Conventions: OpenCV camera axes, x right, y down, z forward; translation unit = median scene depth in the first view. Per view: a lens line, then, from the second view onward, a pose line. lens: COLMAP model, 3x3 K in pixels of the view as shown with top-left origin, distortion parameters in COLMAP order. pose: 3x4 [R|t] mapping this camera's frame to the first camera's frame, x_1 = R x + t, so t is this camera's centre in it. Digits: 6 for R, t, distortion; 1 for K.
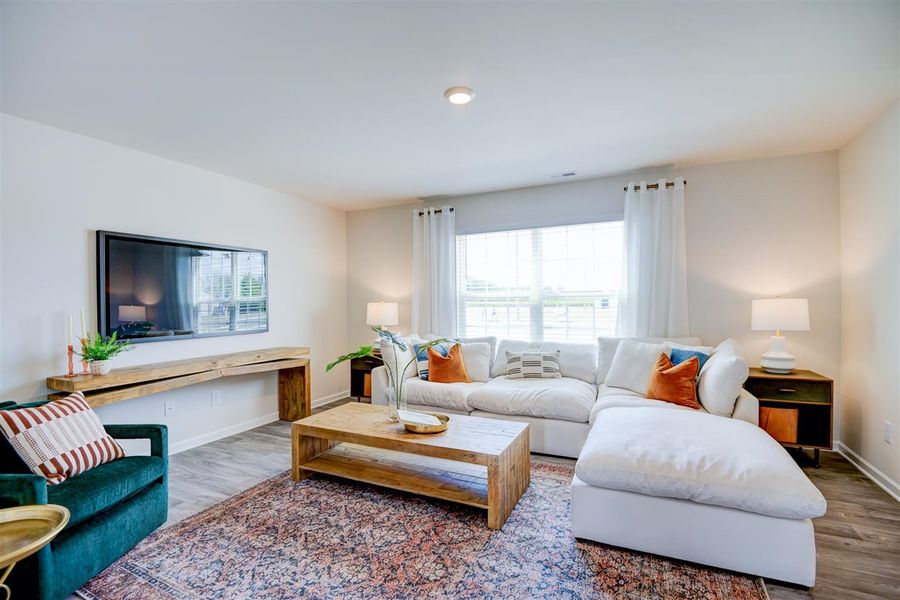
lens RADIAL K [[414.6, 0, 444.2], [0, 414.6, 298.1], [0, 0, 1]] dist [-0.000595, -0.014353]
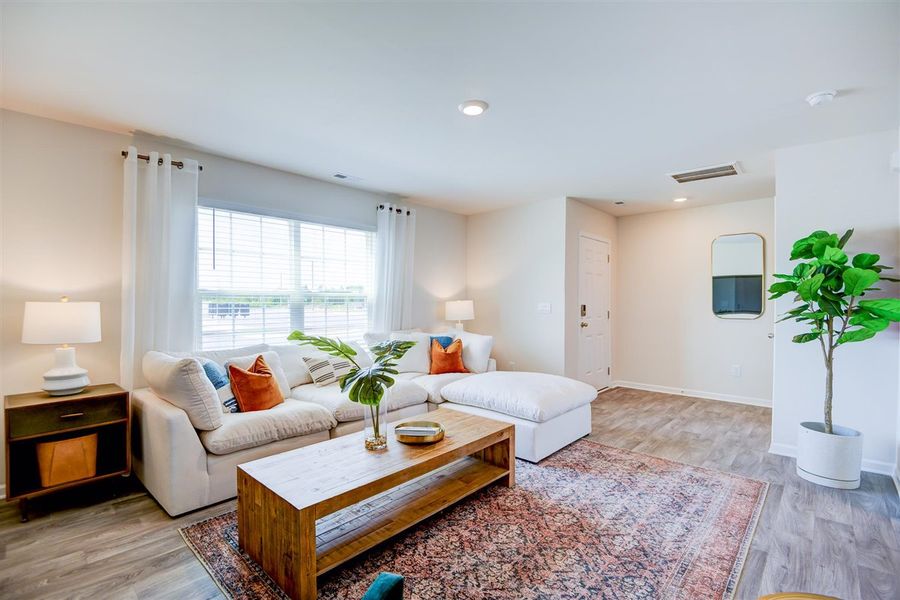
lens RADIAL K [[414.6, 0, 447.4], [0, 414.6, 300.7], [0, 0, 1]] dist [-0.000595, -0.014353]
pose [[0.282109, 0.011825, 0.959309, -0.761957], [-0.013130, 0.999878, -0.008464, 0.014286], [-0.959293, -0.010208, 0.282230, 0.576169]]
